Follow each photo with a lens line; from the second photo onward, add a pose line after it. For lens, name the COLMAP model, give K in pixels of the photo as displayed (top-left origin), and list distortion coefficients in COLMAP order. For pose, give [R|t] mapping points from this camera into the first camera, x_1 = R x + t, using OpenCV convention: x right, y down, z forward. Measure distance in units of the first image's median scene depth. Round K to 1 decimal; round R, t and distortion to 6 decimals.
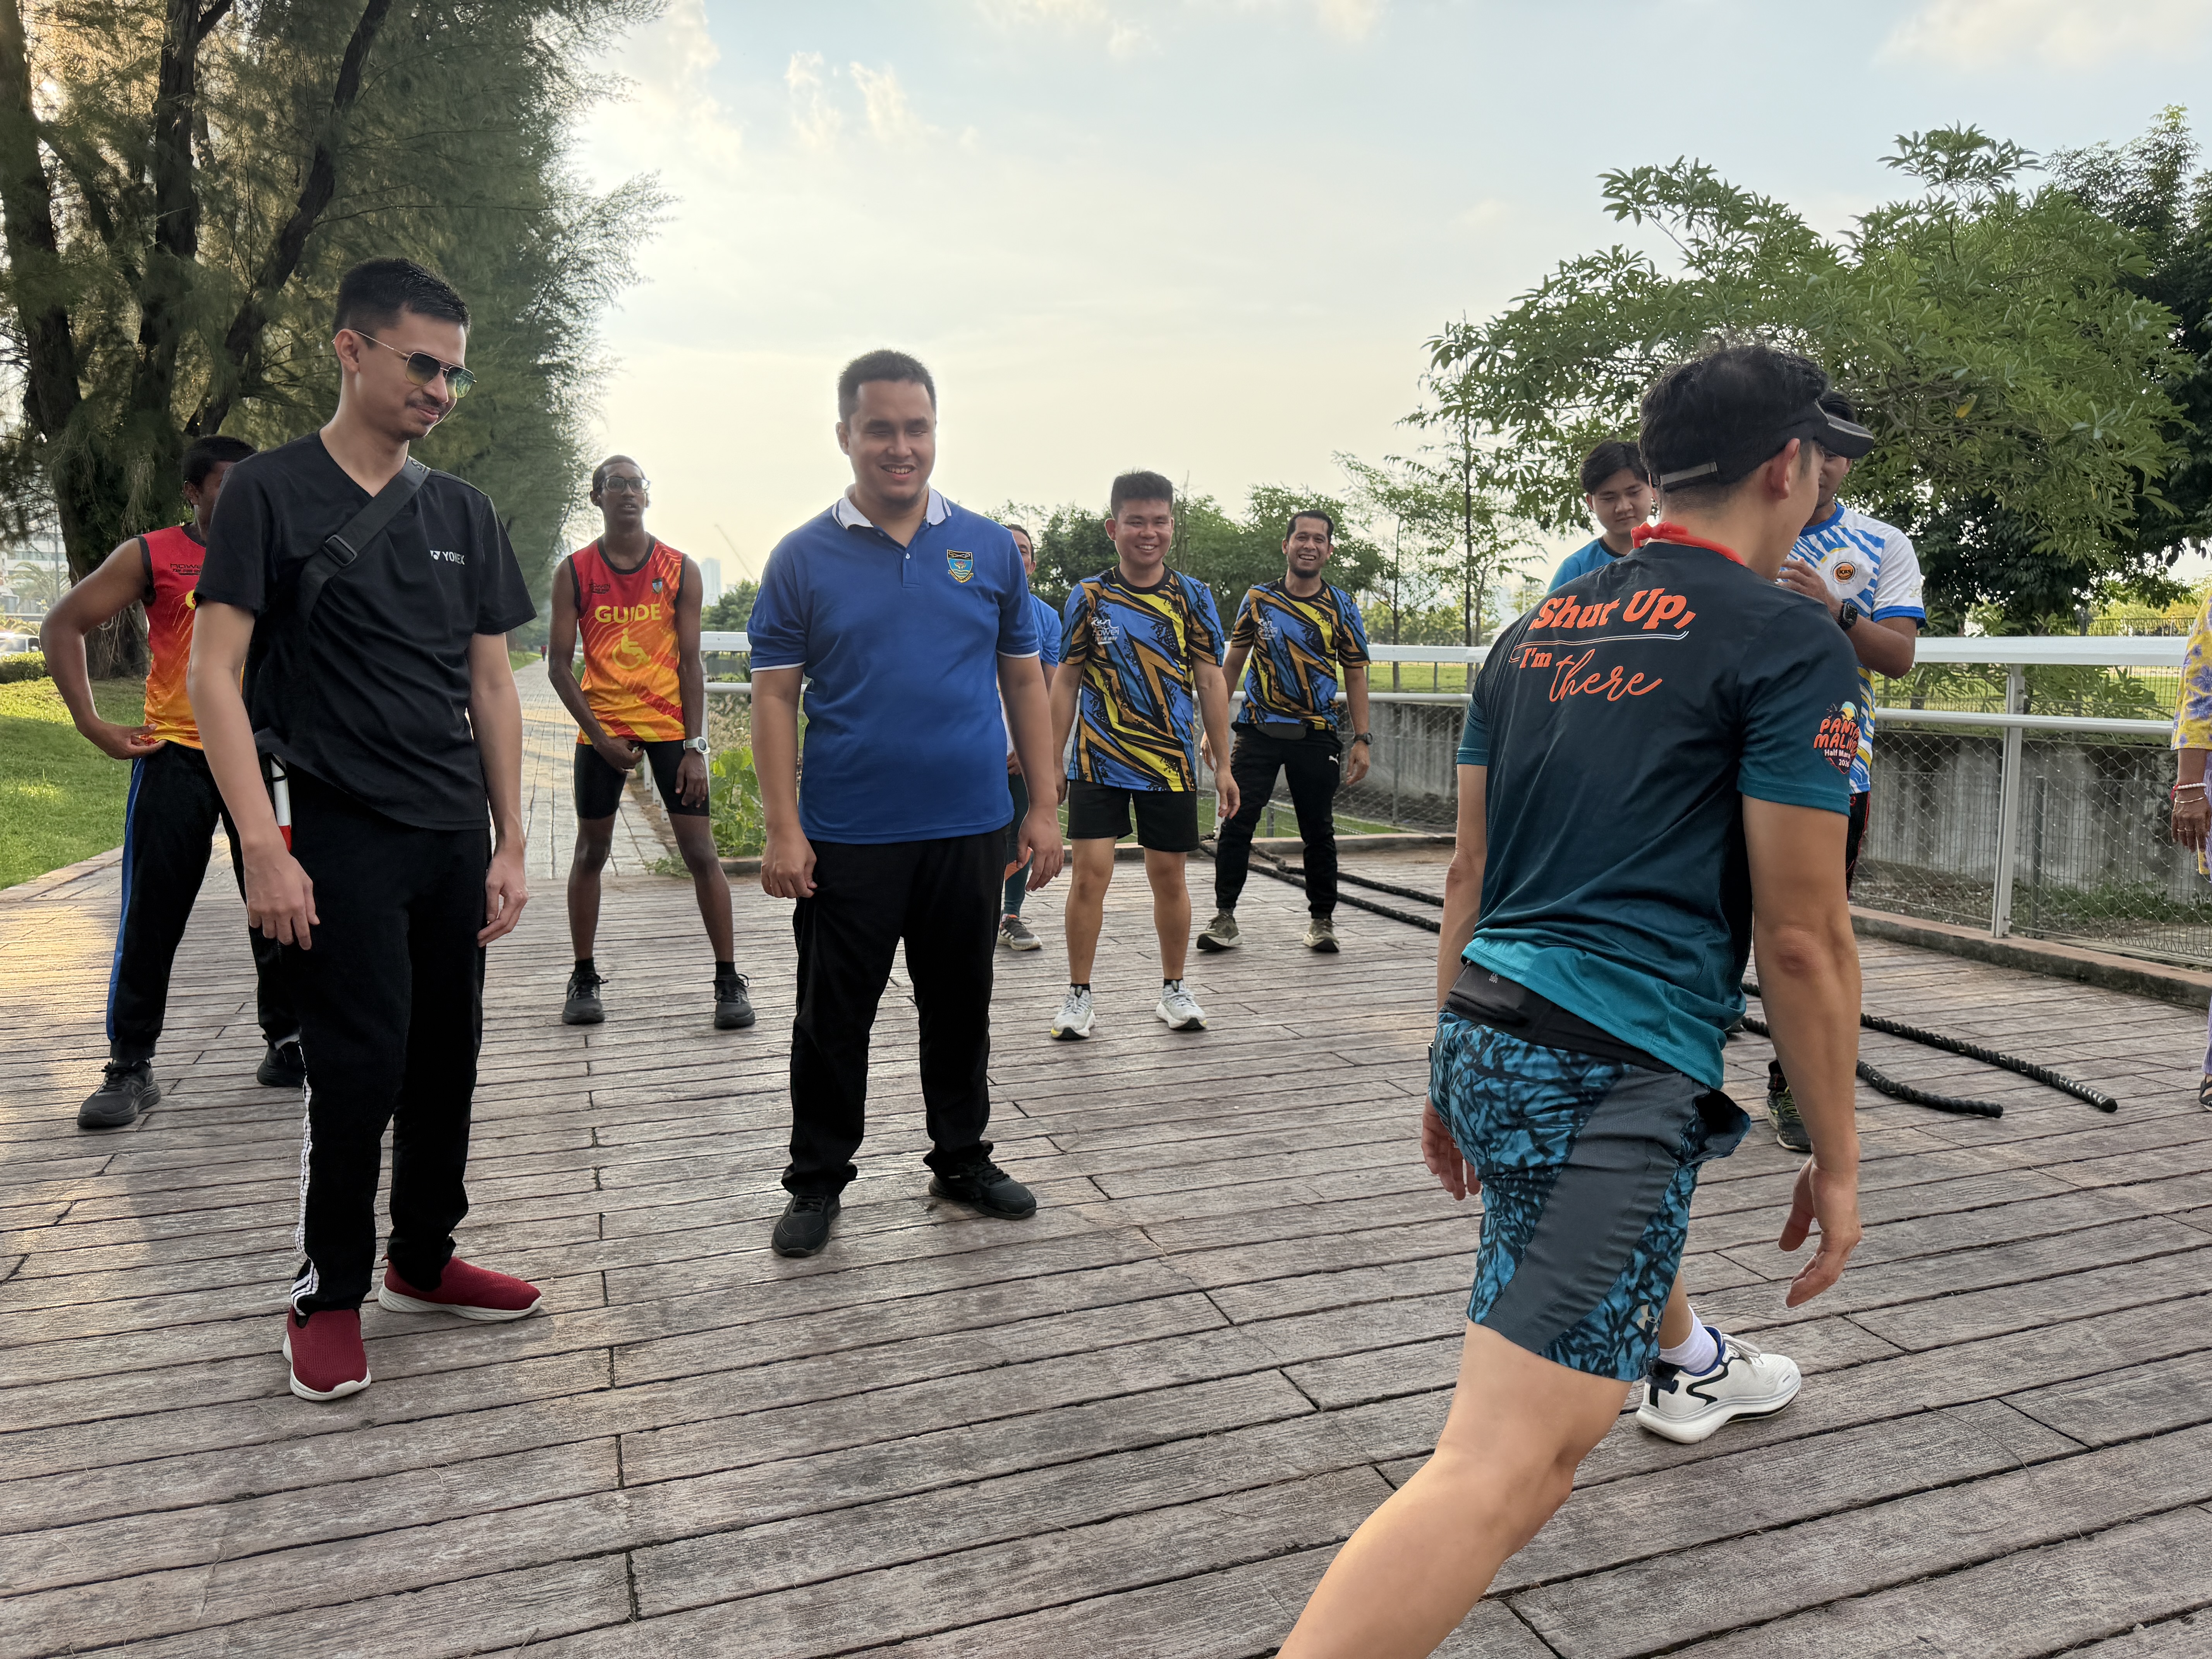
lens RADIAL K [[1566.8, 0, 1104.9], [0, 1566.8, 827.3], [0, 0, 1]] dist [0.035475, -0.041294]
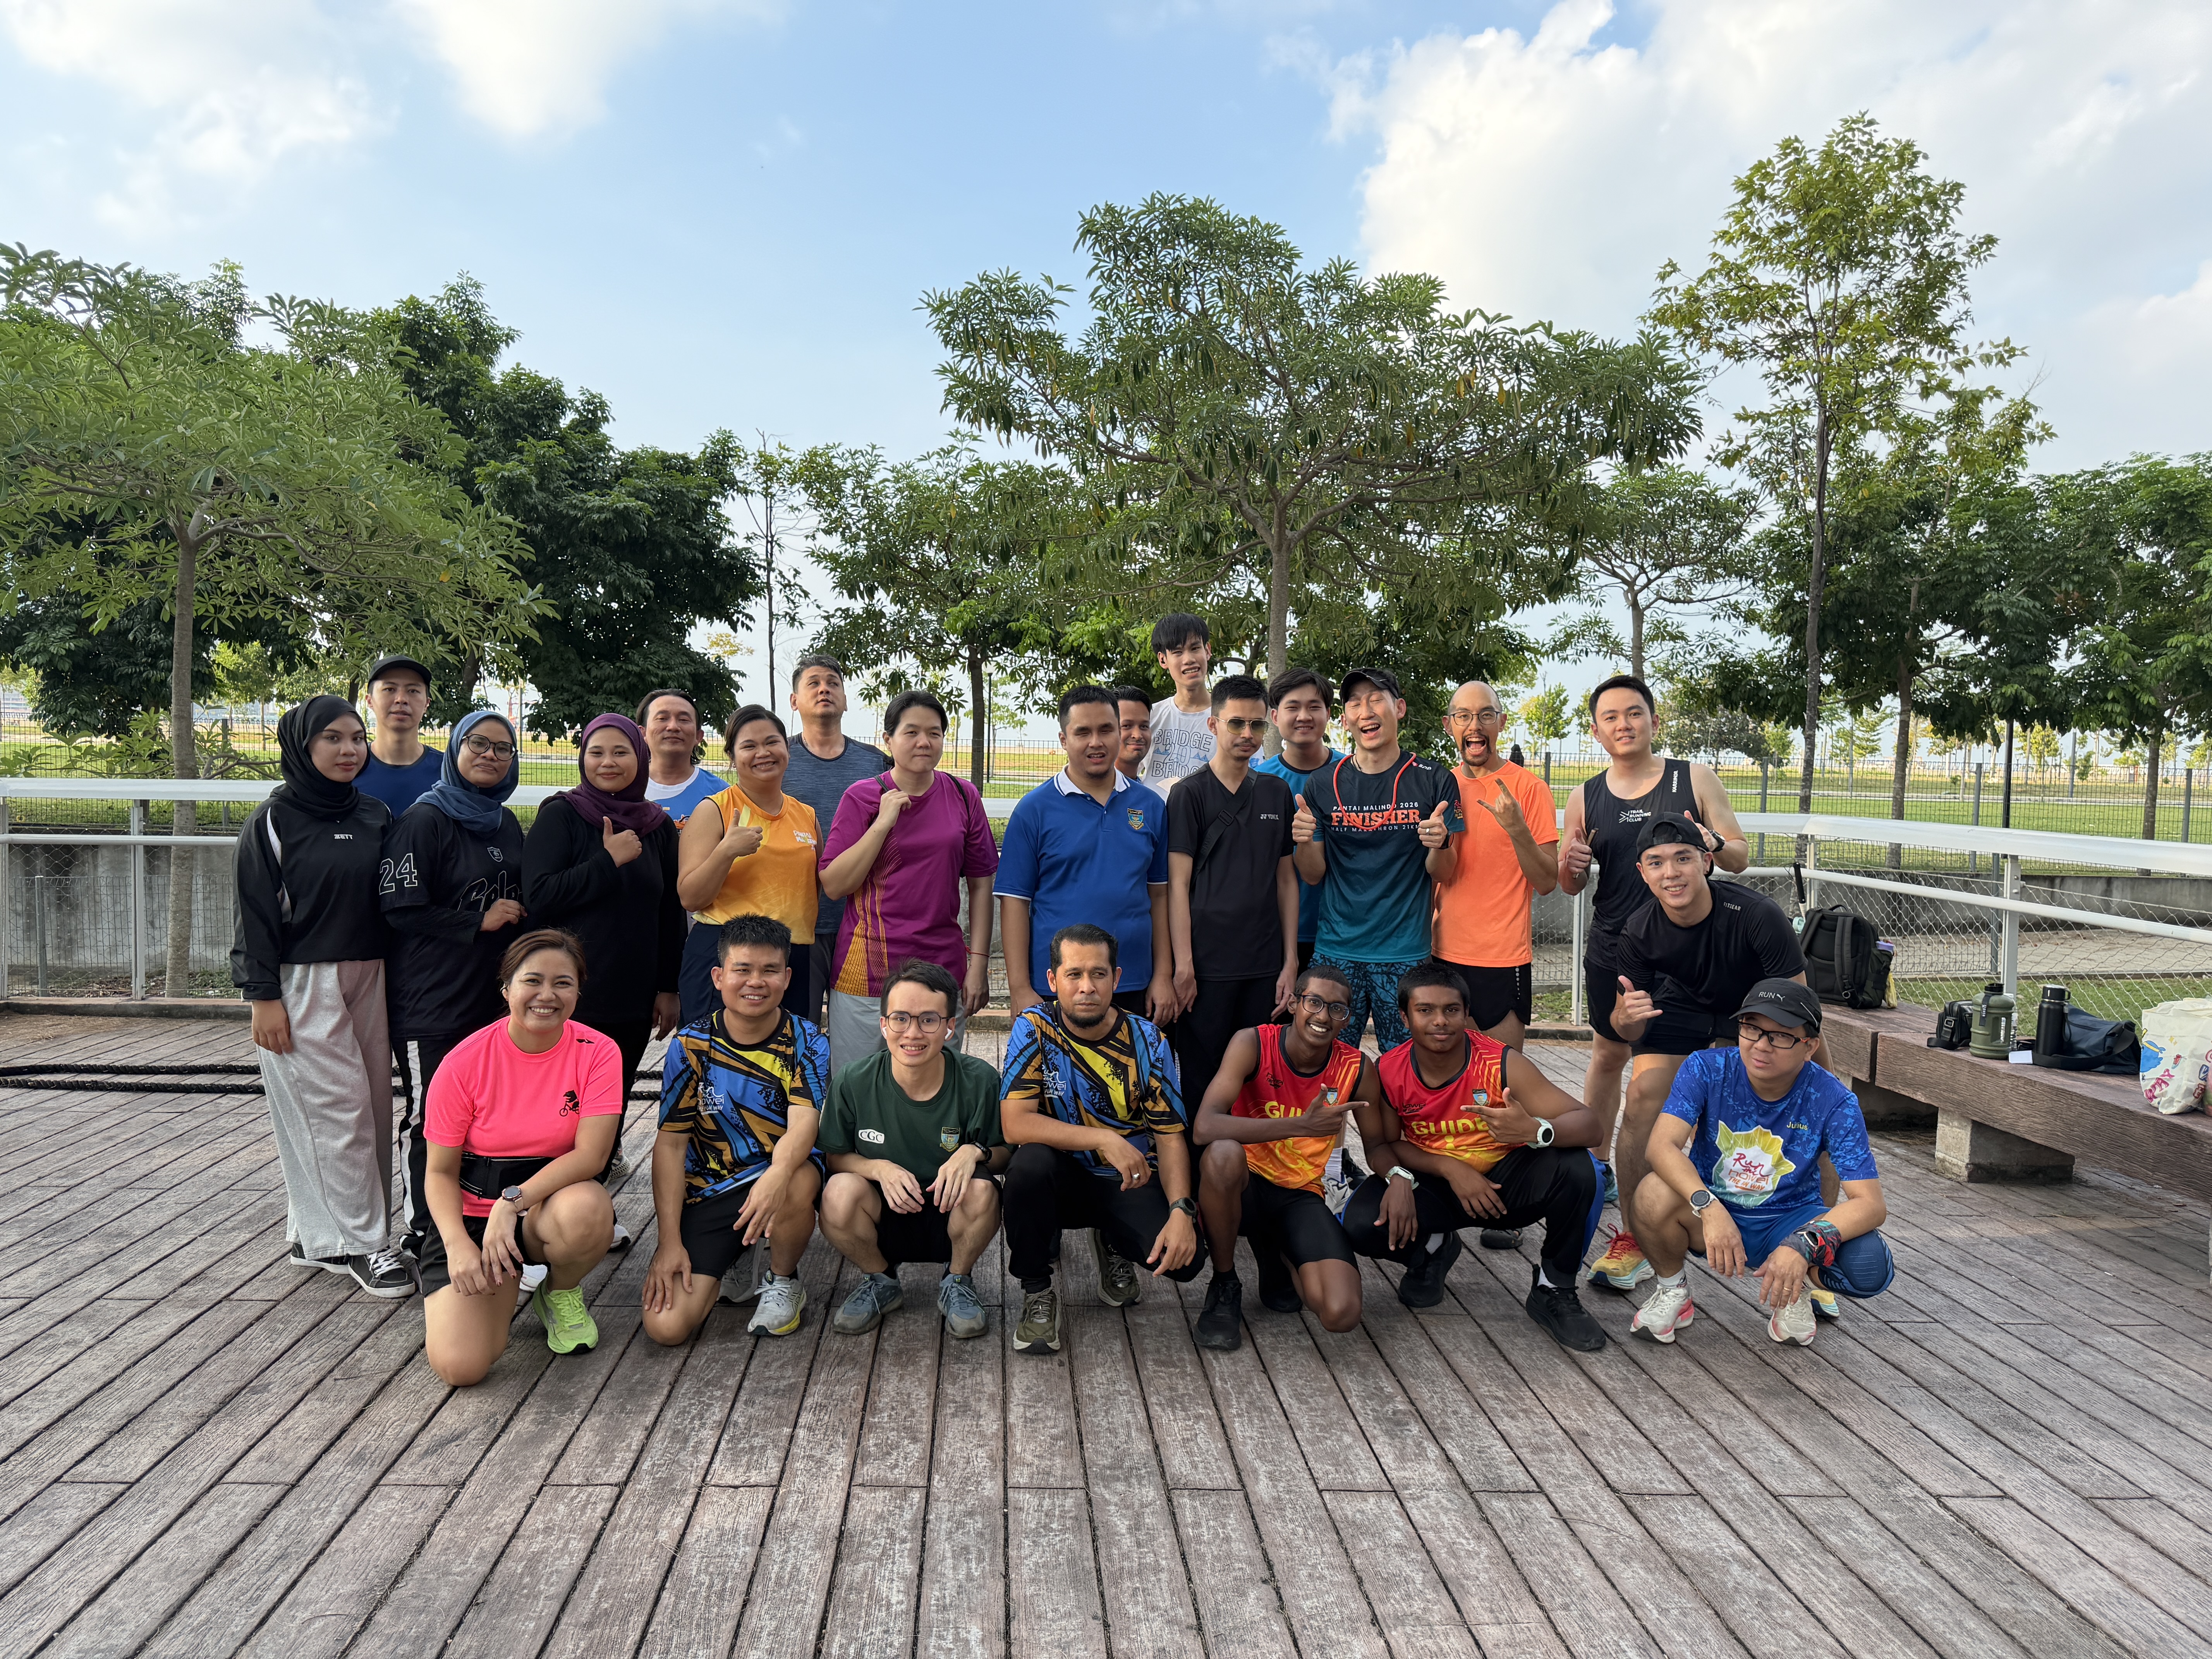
lens RADIAL K [[1566.8, 0, 1114.9], [0, 1566.8, 823.8], [0, 0, 1]] dist [0.035475, -0.041294]
pose [[0.290414, -0.048170, 0.955688, -1.309198], [0.082794, 0.996252, 0.025055, -0.199209], [-0.953313, 0.071849, 0.293314, 0.565197]]
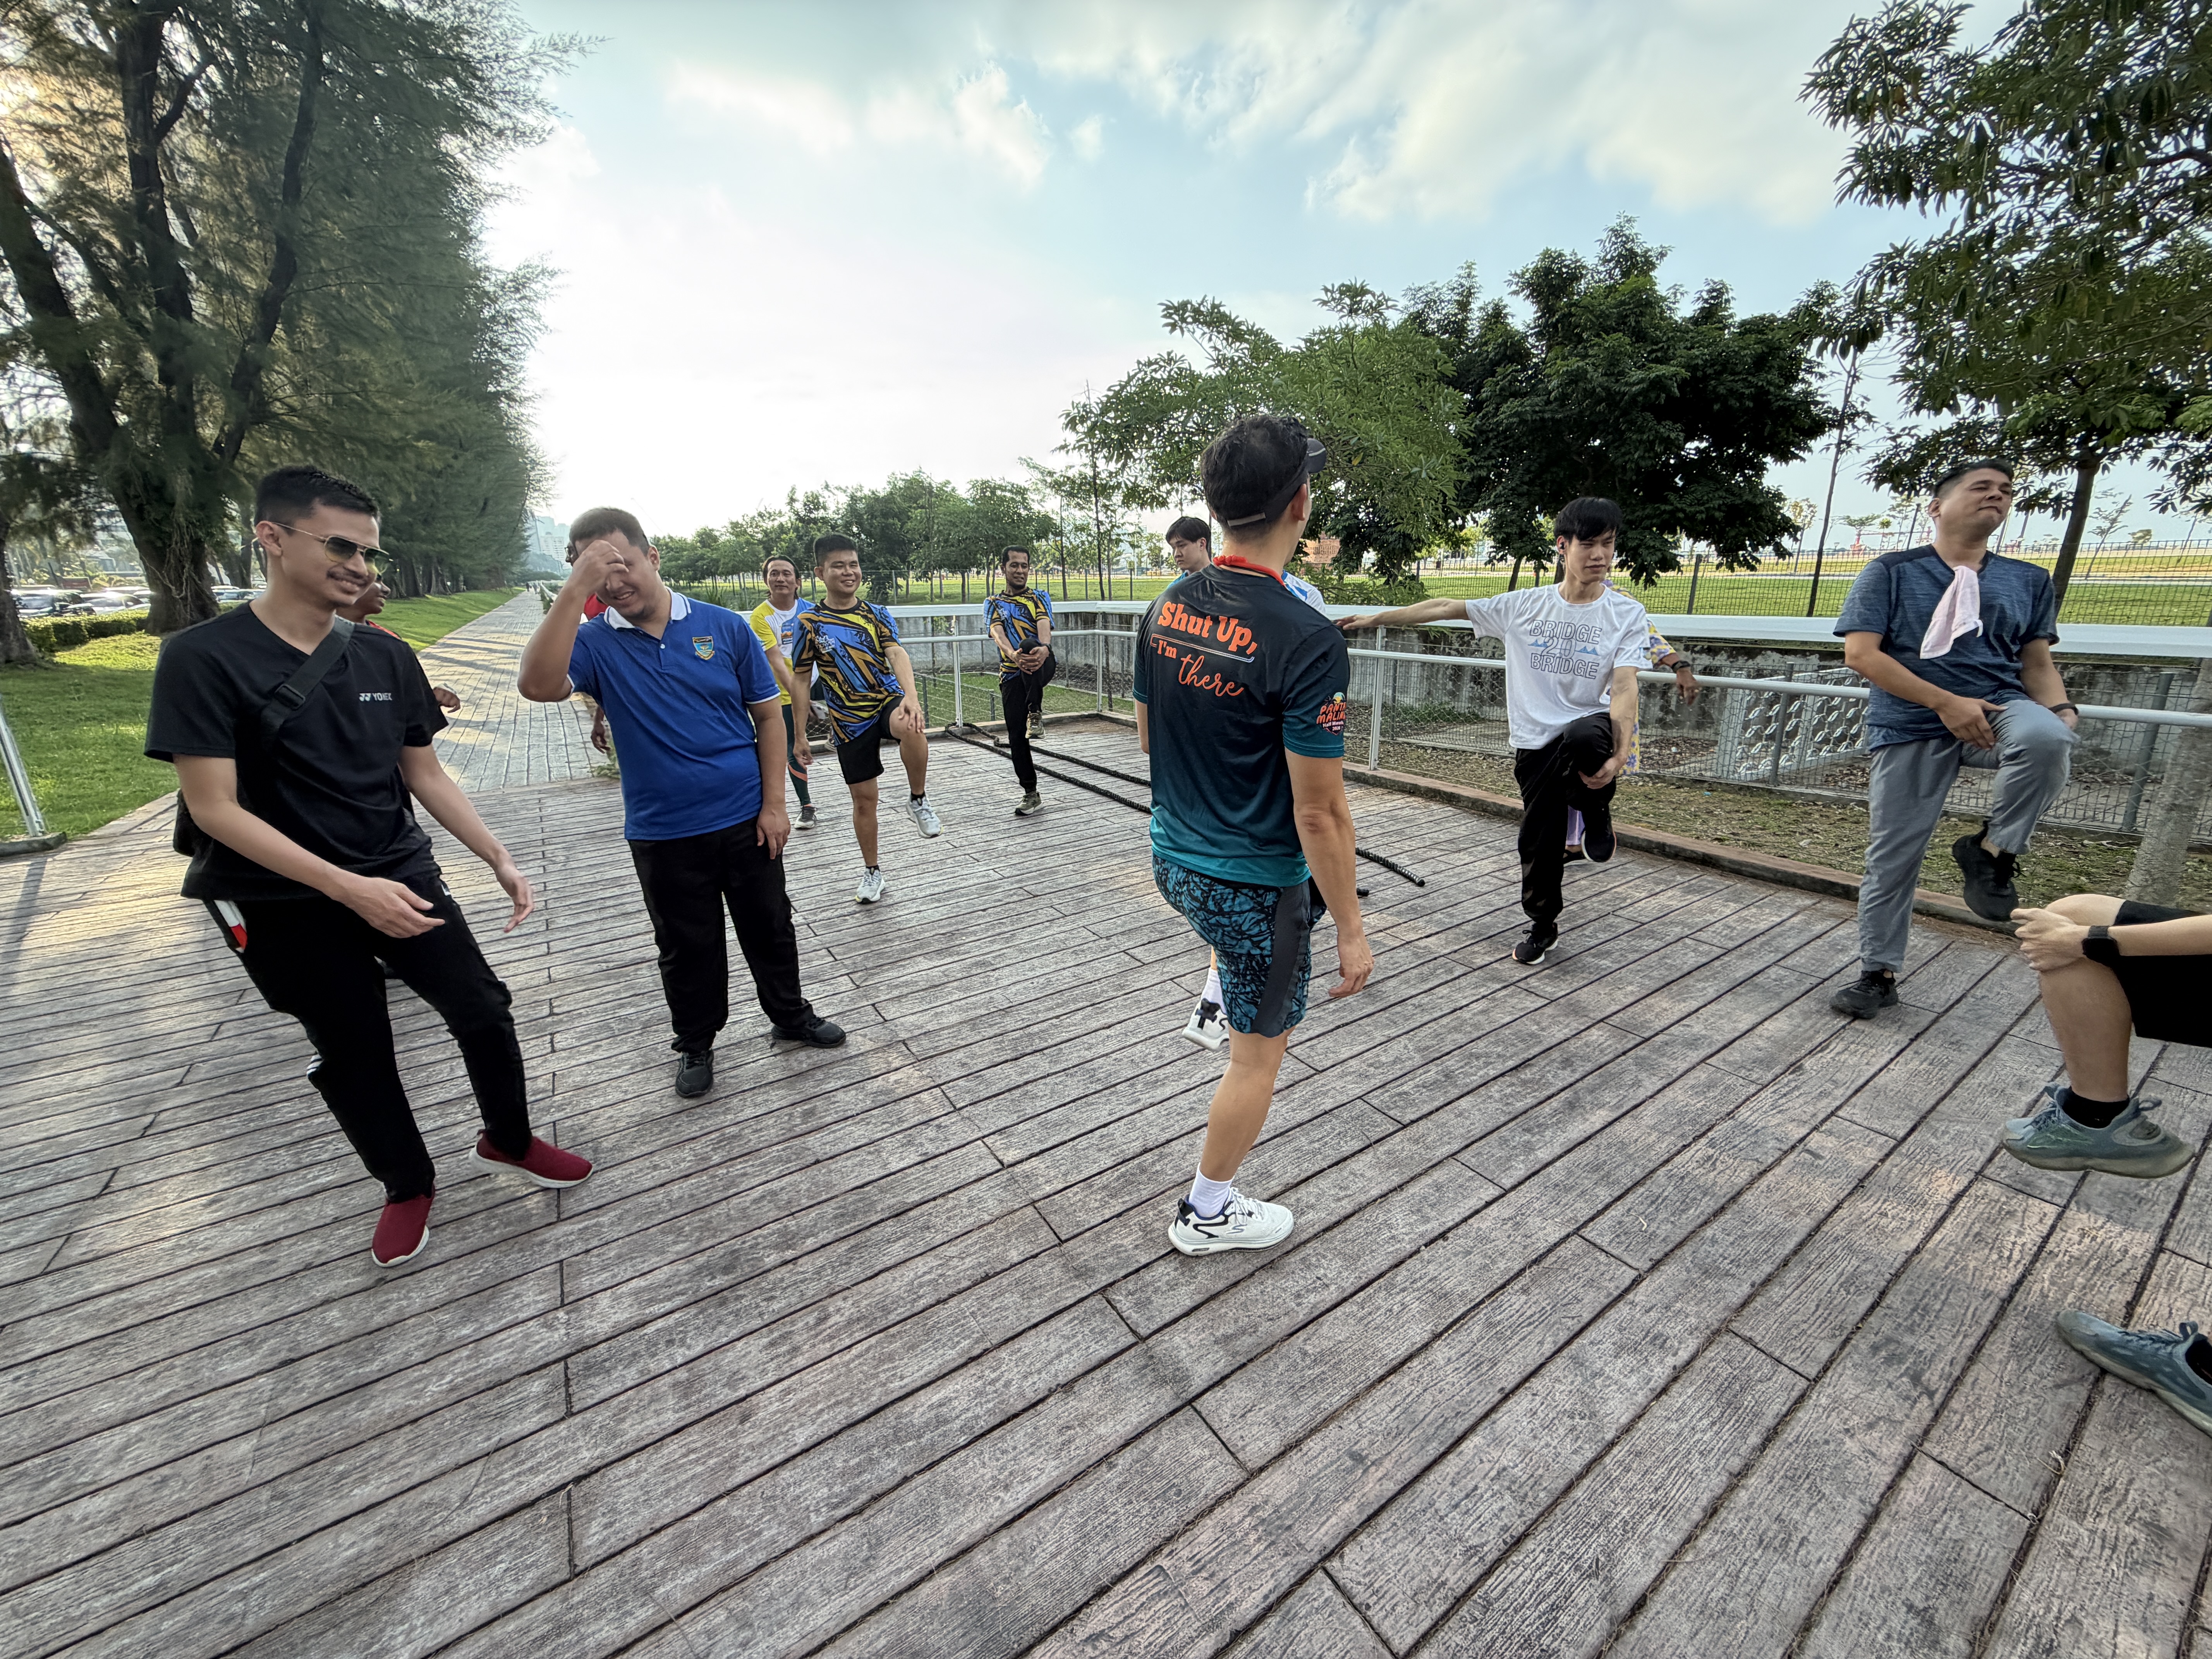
lens RADIAL K [[884.8, 0, 1097.9], [0, 884.8, 825.0], [0, 0, 1]] dist [0.000799, 0.000446]
pose [[0.976398, -0.086127, 0.198064, 0.062156], [0.051447, 0.983400, 0.174007, -0.135362], [-0.209763, -0.159710, 0.964620, 0.077278]]
